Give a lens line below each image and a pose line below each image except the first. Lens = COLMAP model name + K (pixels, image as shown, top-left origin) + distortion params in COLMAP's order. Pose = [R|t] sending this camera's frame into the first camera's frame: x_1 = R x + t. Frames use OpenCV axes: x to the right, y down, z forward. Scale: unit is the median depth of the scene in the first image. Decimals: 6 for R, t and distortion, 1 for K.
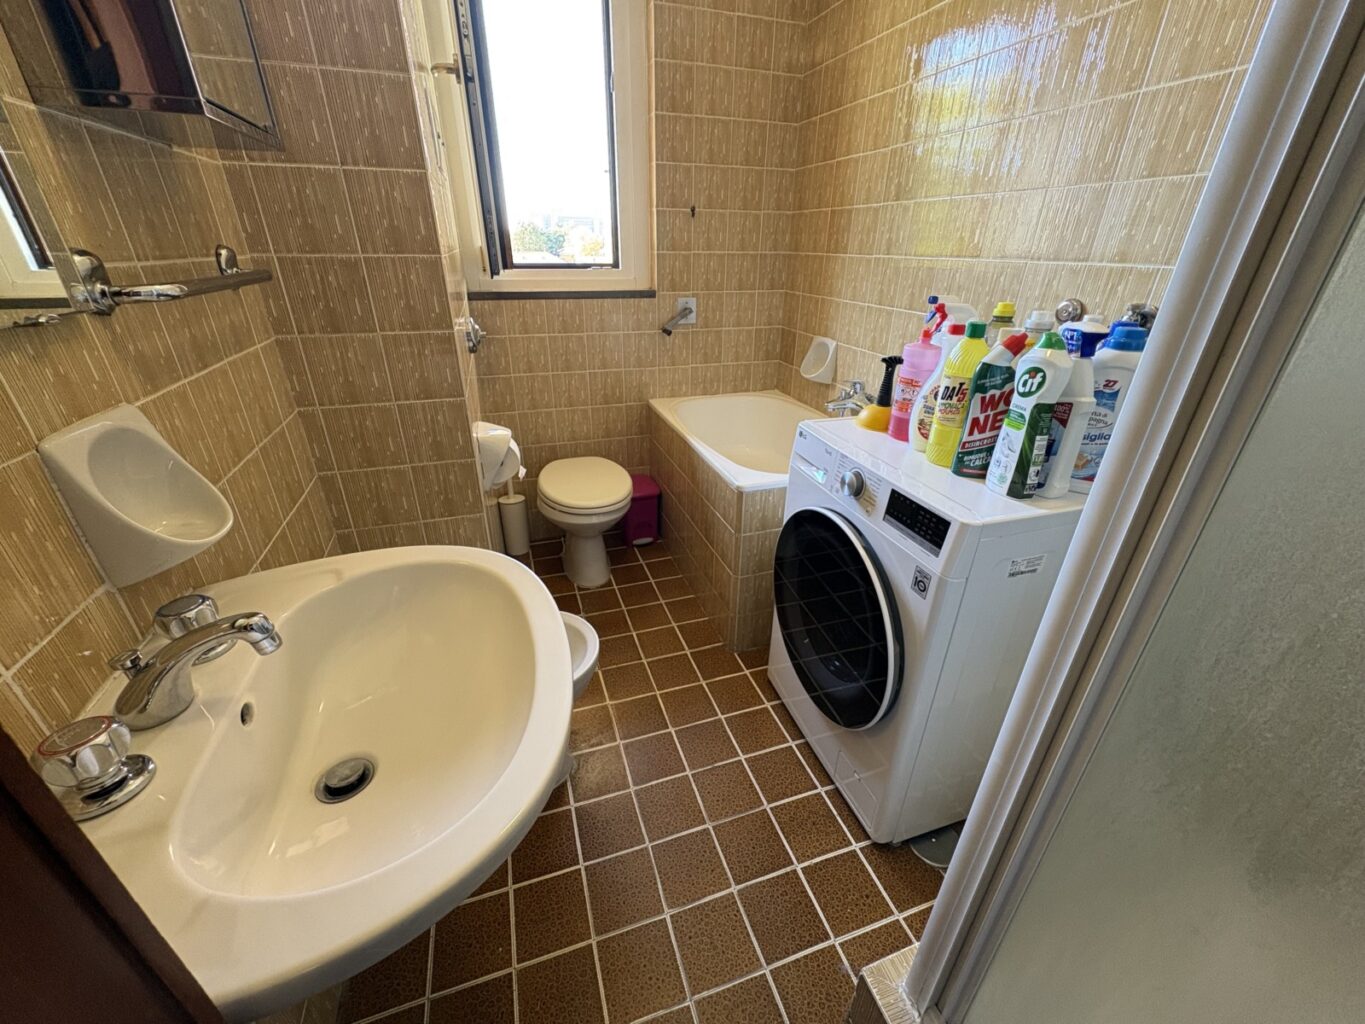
lens RADIAL K [[542.9, 0, 683.6], [0, 542.9, 515.6], [0, 0, 1]] dist [-0.001323, 0.000809]
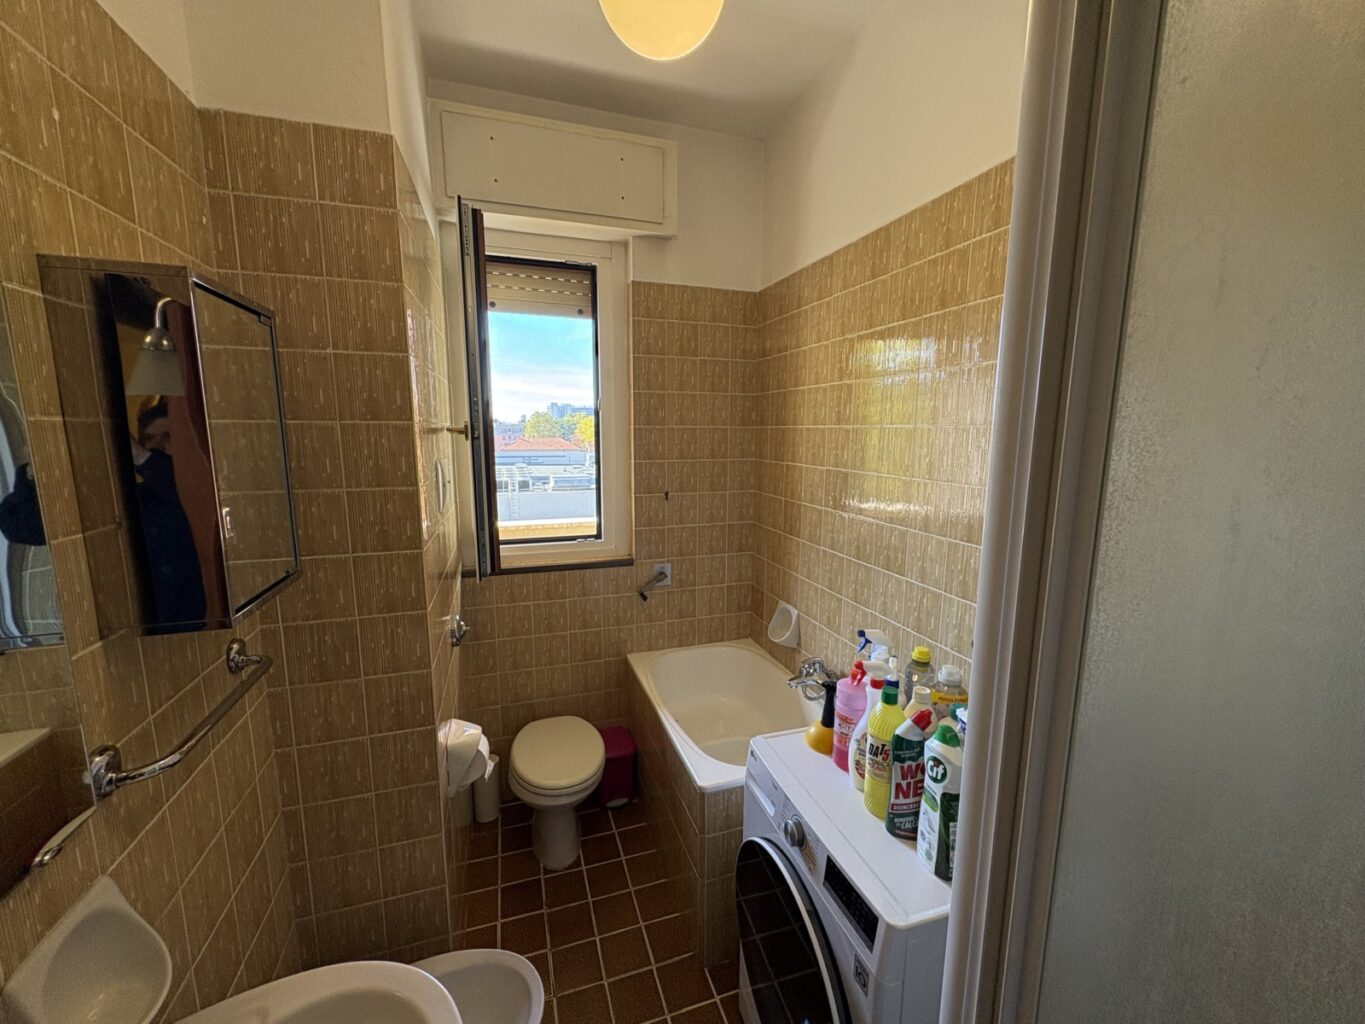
lens RADIAL K [[542.9, 0, 684.0], [0, 542.9, 516.6], [0, 0, 1]] dist [-0.001323, 0.000809]
pose [[0.999979, -0.006342, -0.001195, 0.083048], [0.005689, 0.953721, -0.300638, -0.256318], [0.003046, 0.300625, 0.953737, -0.131029]]
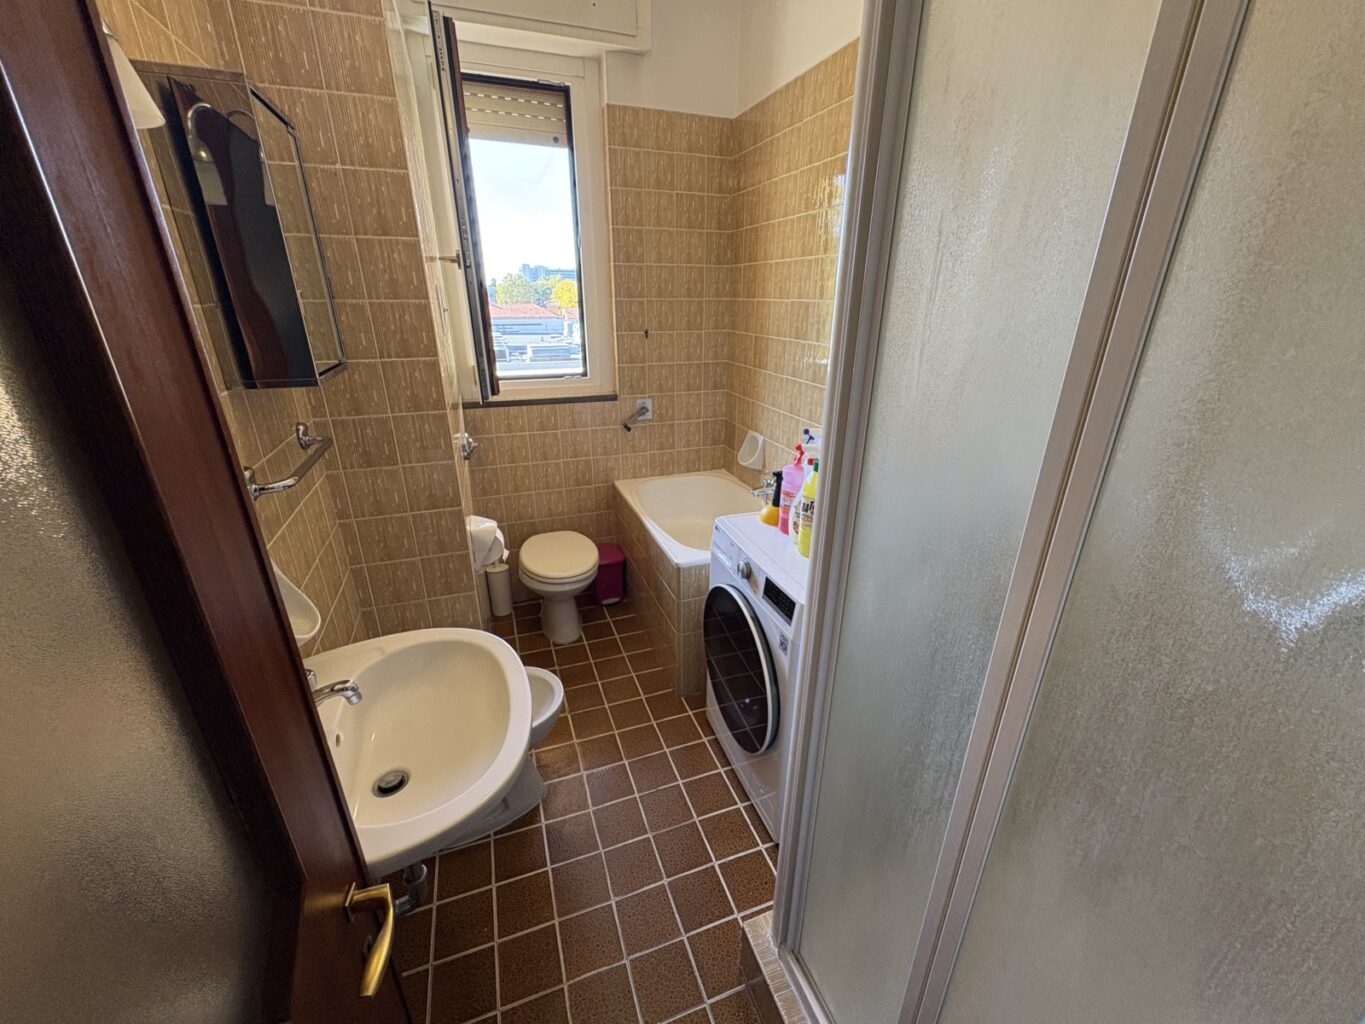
lens RADIAL K [[542.9, 0, 683.5], [0, 542.9, 515.8], [0, 0, 1]] dist [-0.001323, 0.000809]
pose [[0.999588, -0.017324, 0.022905, 0.099682], [0.019048, 0.996821, -0.077368, -0.073140], [-0.021492, 0.077772, 0.996739, -0.307509]]
